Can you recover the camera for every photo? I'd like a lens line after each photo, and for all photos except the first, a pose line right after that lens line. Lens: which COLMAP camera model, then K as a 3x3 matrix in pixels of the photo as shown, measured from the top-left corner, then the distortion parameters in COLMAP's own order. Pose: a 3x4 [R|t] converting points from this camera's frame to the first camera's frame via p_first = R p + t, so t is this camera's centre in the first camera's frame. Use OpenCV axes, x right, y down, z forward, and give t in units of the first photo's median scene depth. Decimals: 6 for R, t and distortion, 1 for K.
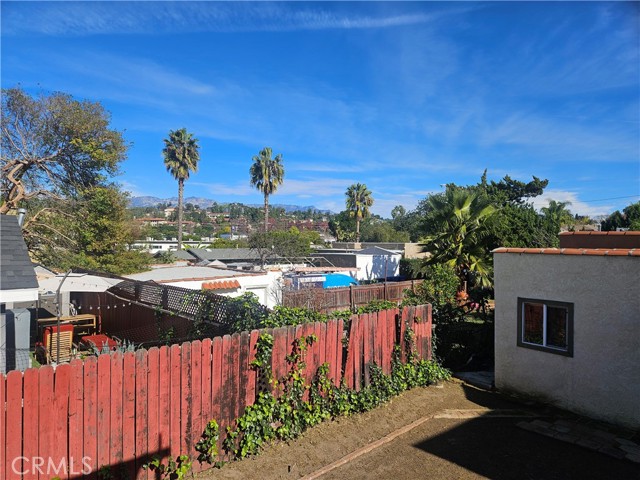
lens RADIAL K [[422.4, 0, 311.5], [0, 422.4, 246.4], [0, 0, 1]] dist [0.067622, -0.045867]
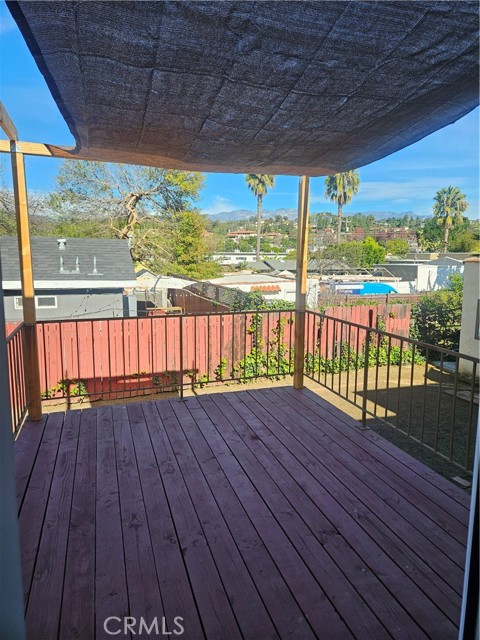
lens RADIAL K [[422.4, 0, 241.1], [0, 422.4, 314.6], [0, 0, 1]] dist [0.067622, -0.045867]
pose [[0.933006, 0.046755, -0.356810, 0.128502], [0.001205, 0.991112, 0.133022, -0.000058], [0.359858, -0.124540, 0.924658, -0.157929]]
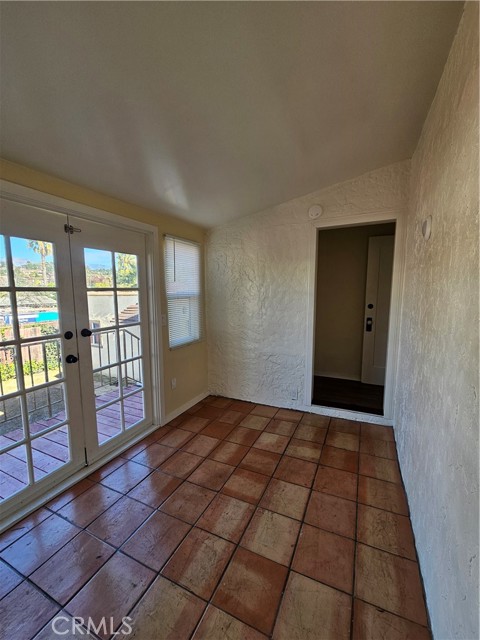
lens RADIAL K [[261.8, 0, 243.3], [0, 261.8, 319.0], [0, 0, 1]] dist [-0.002217, 0.000859]
pose [[0.901035, -0.060977, 0.429438, 0.273808], [0.017913, 0.994456, 0.103621, 0.004710], [-0.433376, -0.085674, 0.897132, -0.140604]]
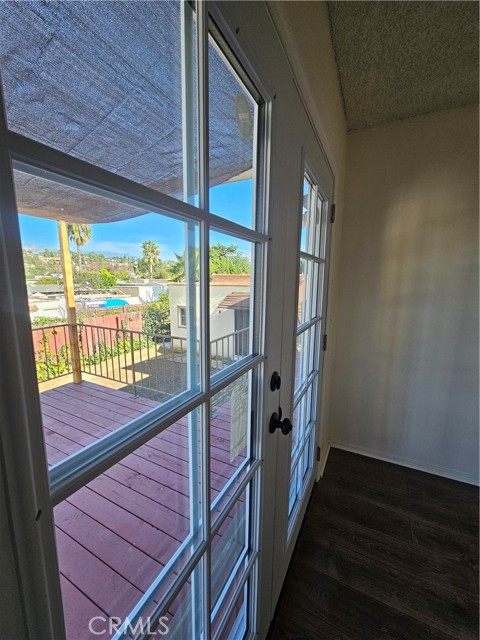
lens RADIAL K [[261.8, 0, 239.5], [0, 261.8, 323.4], [0, 0, 1]] dist [-0.002217, 0.000859]
pose [[0.923023, -0.072051, 0.377938, 0.115824], [0.010701, 0.986736, 0.161978, -0.001361], [-0.384596, -0.145465, 0.911551, -0.149176]]
